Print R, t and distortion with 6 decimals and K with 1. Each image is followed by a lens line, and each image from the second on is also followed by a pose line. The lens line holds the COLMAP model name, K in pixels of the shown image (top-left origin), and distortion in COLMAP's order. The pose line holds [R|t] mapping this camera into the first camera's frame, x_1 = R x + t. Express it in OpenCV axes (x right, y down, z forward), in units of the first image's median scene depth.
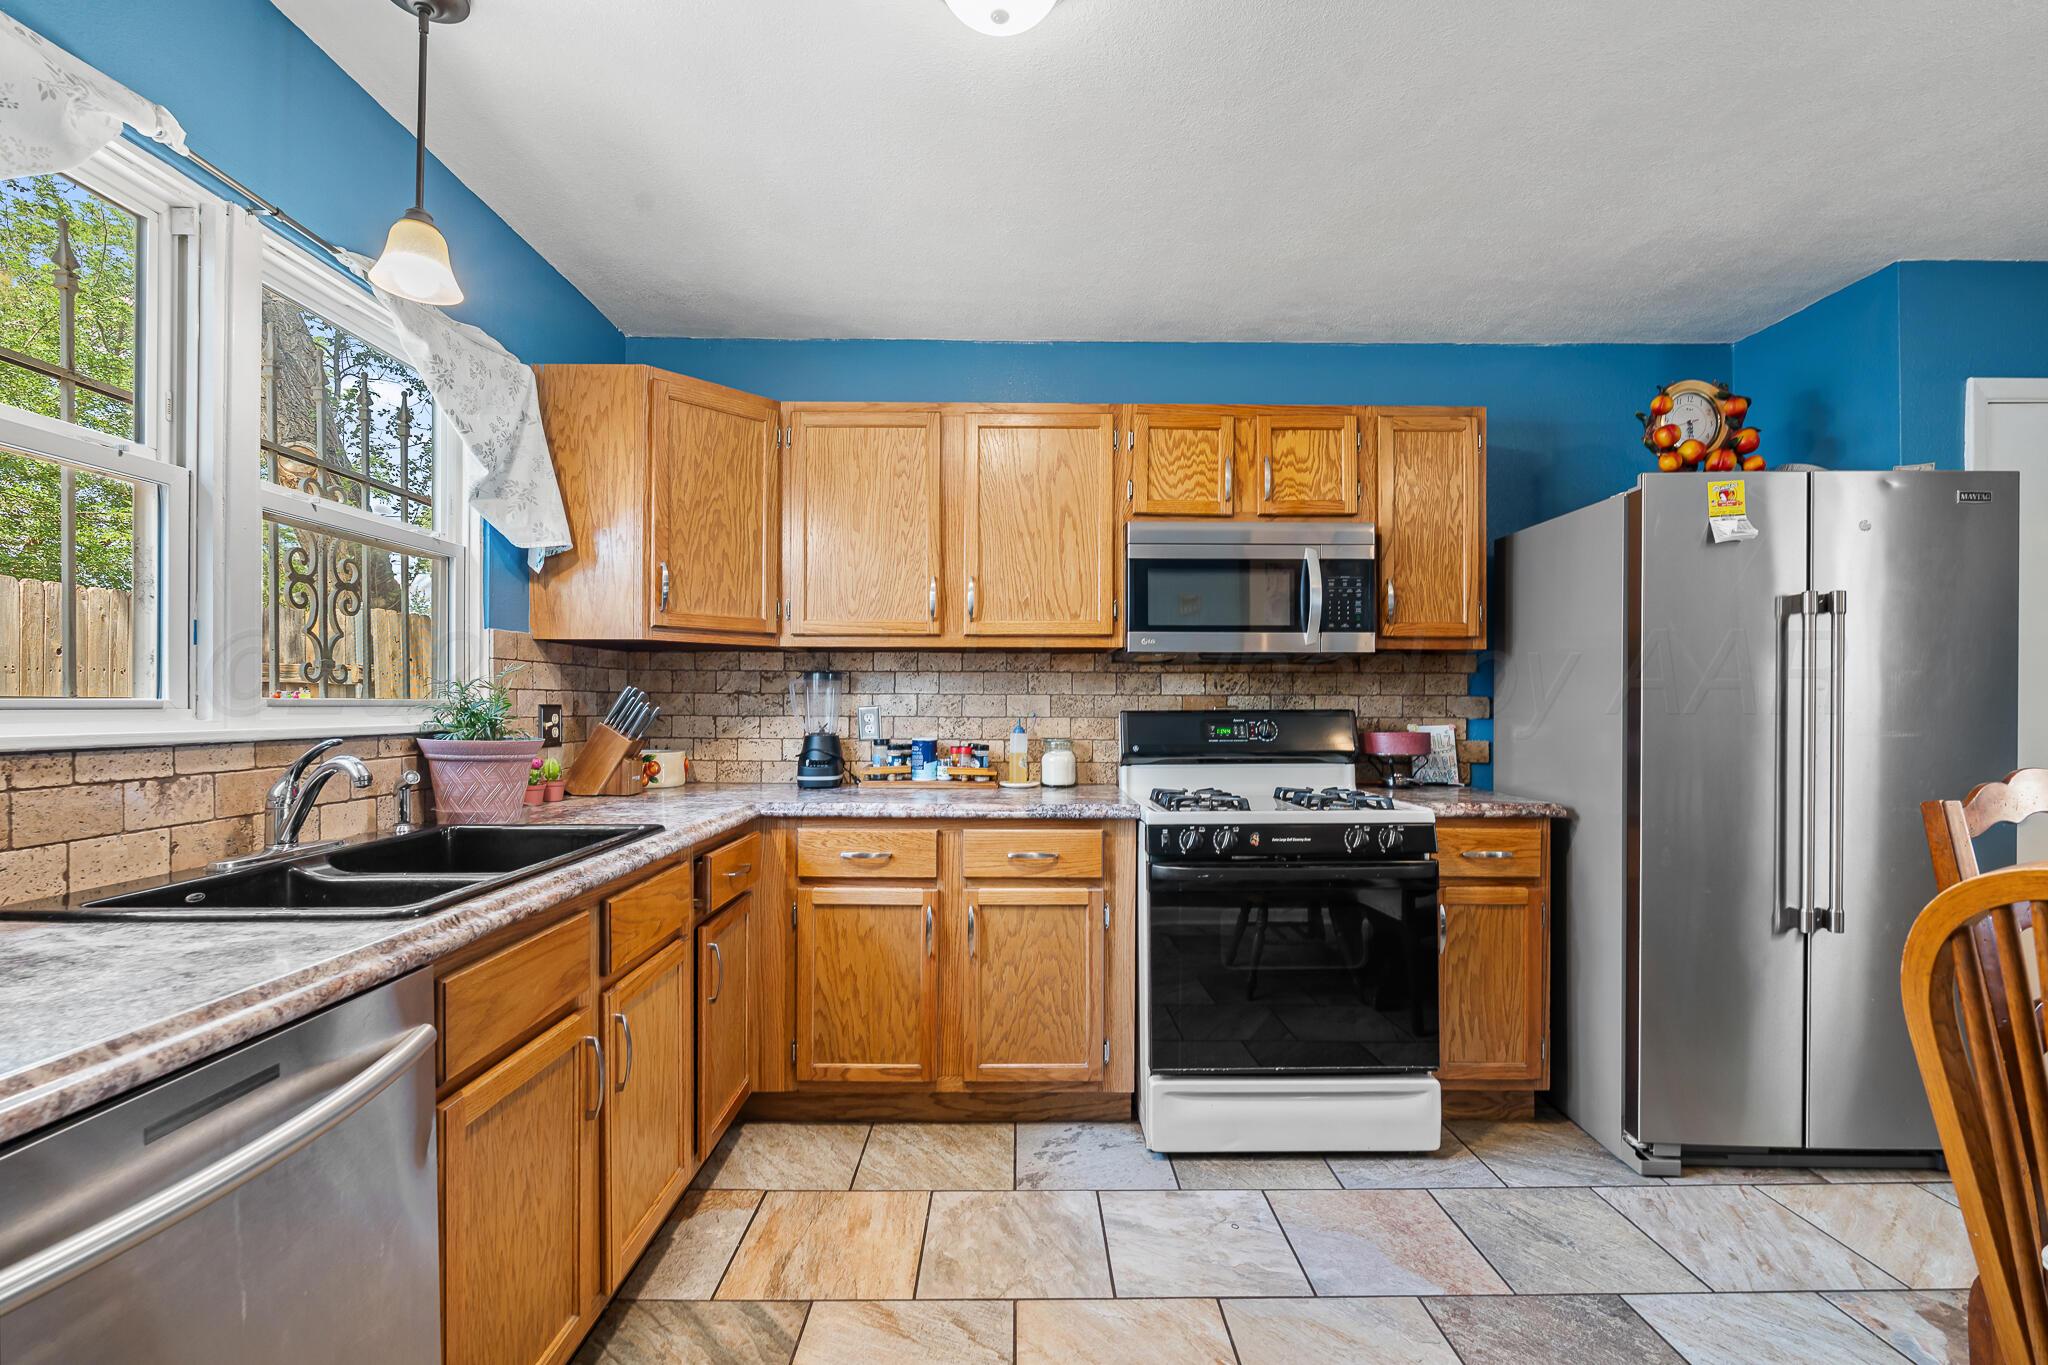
lens RADIAL K [[901.5, 0, 1024.3], [0, 901.5, 701.8], [0, 0, 1]] dist [-0.002557, 0.000048]
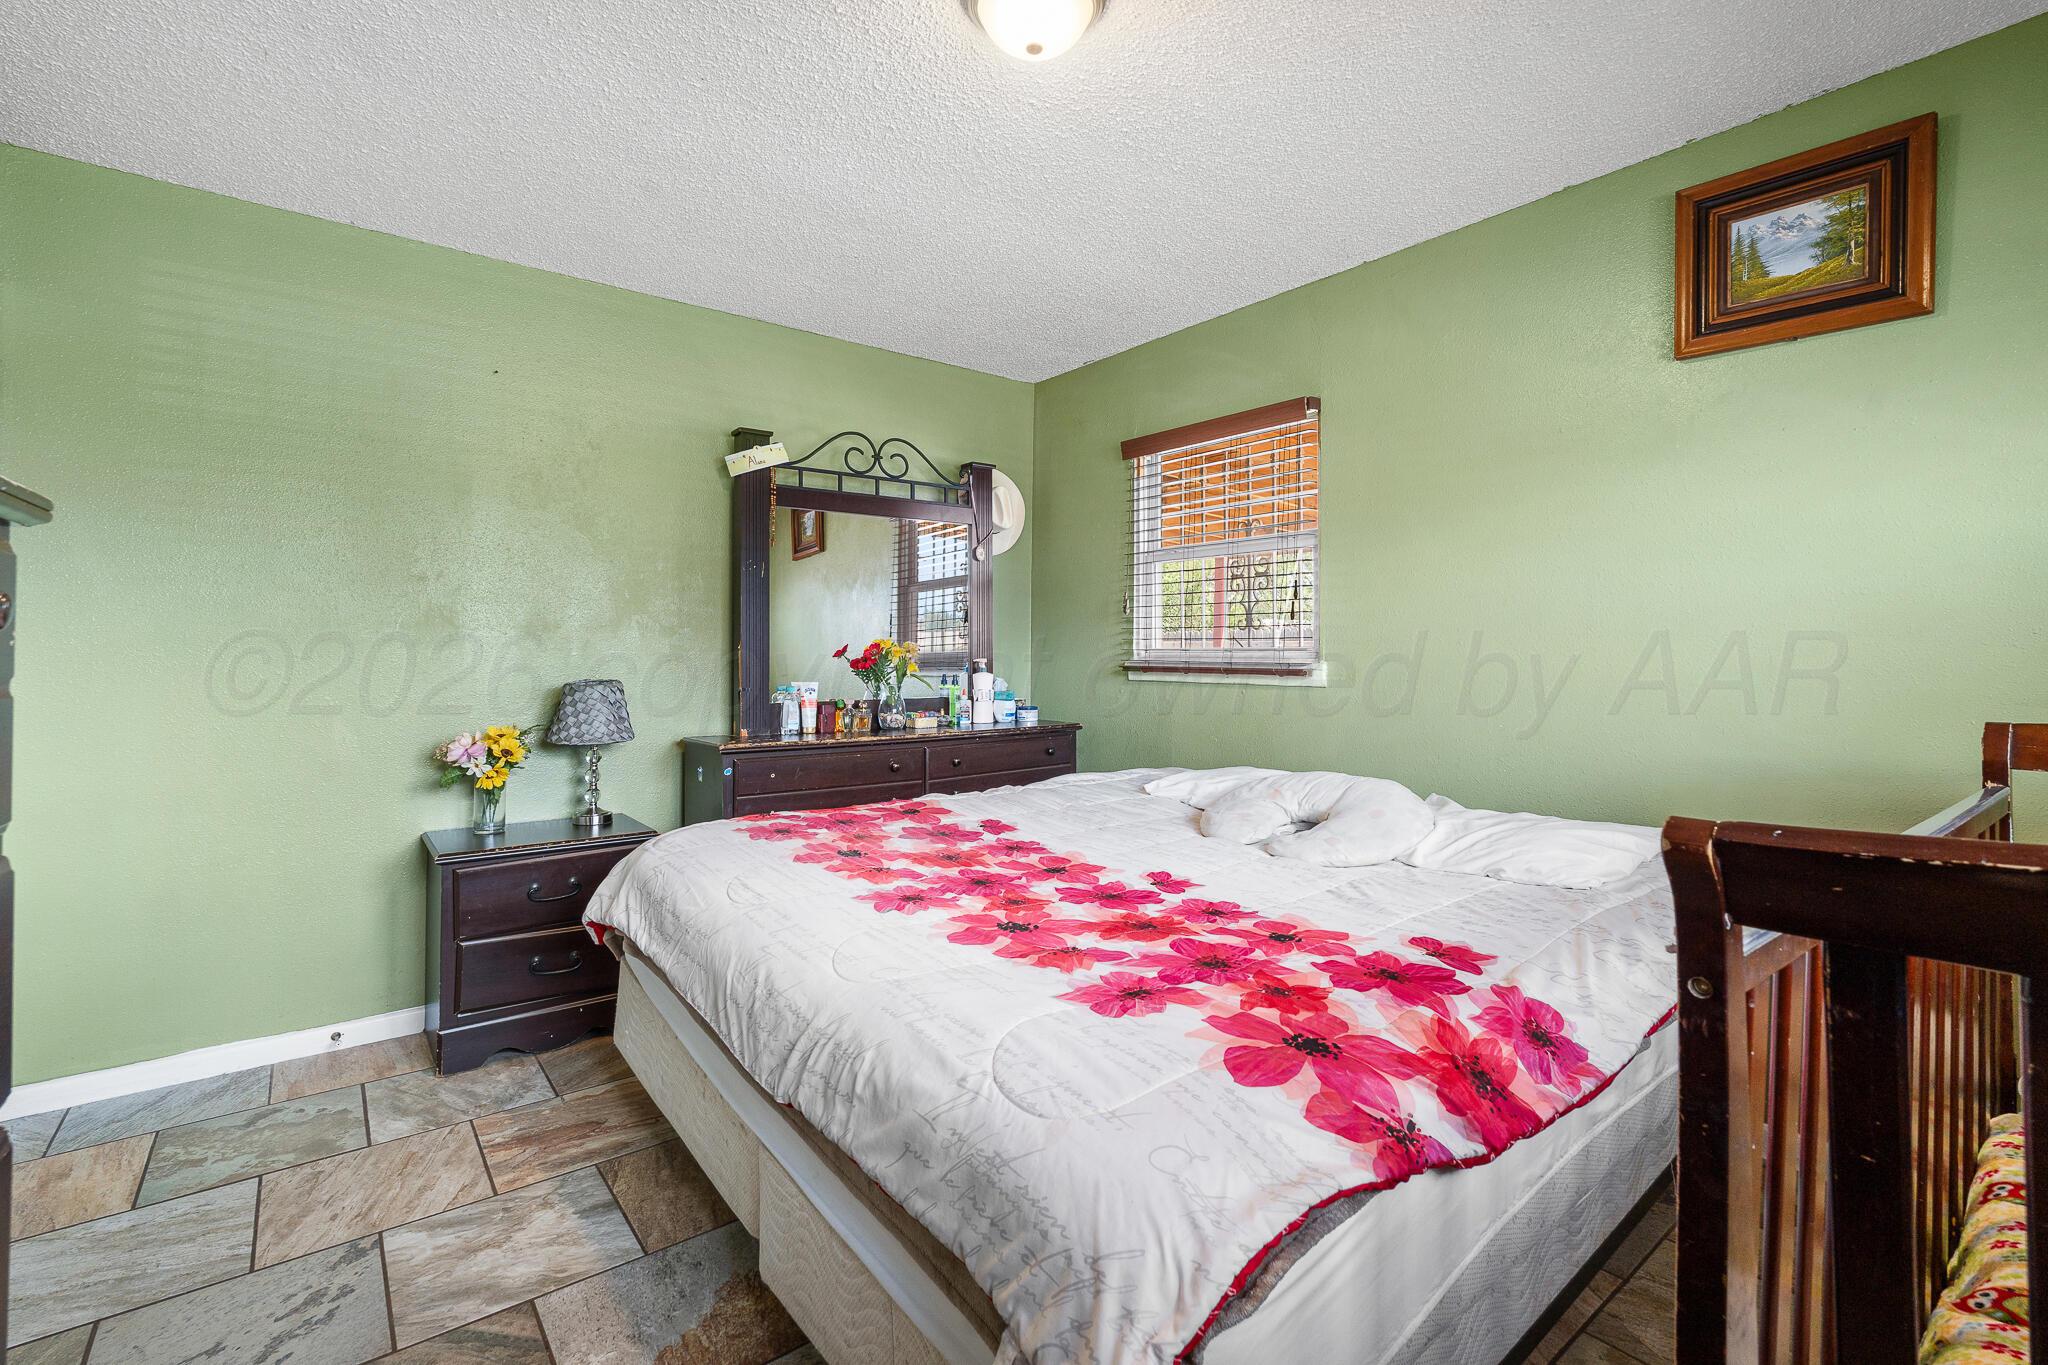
lens RADIAL K [[902.4, 0, 1024.5], [0, 902.4, 667.7], [0, 0, 1]] dist [-0.003972, -0.000147]
pose [[-0.793379, 0.003026, -0.608721, 0.019961], [-0.000746, 0.999982, 0.005944, 0.014108], [0.608728, 0.005170, -0.793362, 1.776276]]
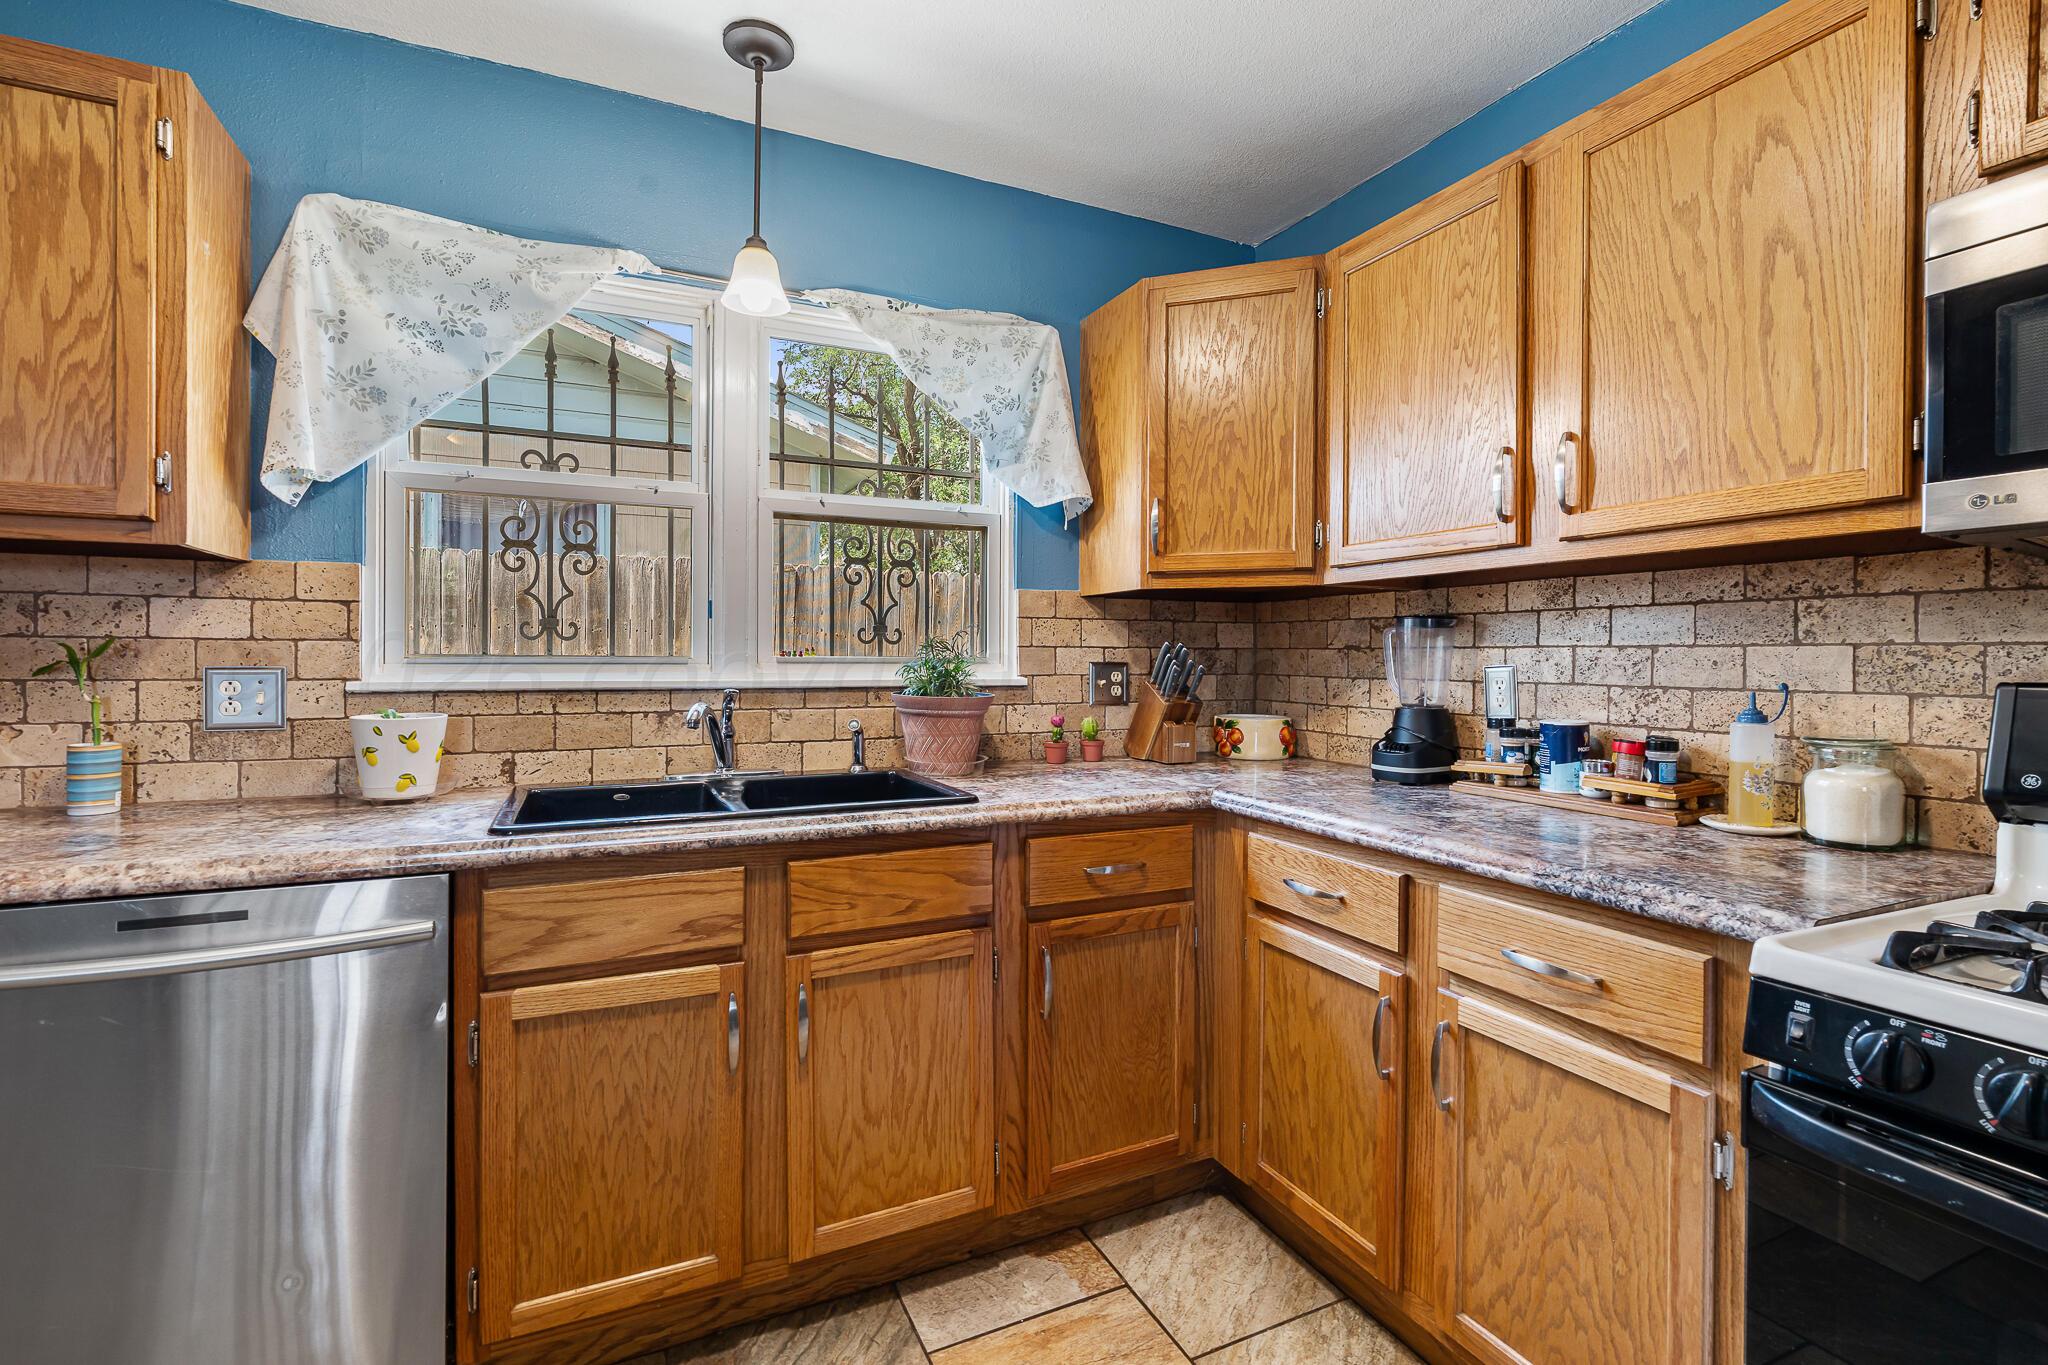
lens RADIAL K [[912.0, 0, 1018.1], [0, 912.0, 662.0], [0, 0, 1]] dist [-0.003147, 0.000263]
pose [[0.414926, 0.003846, -0.909847, 0.343267], [-0.000161, 0.999991, 0.004154, -0.000988], [0.909855, -0.001577, 0.414923, 0.514991]]
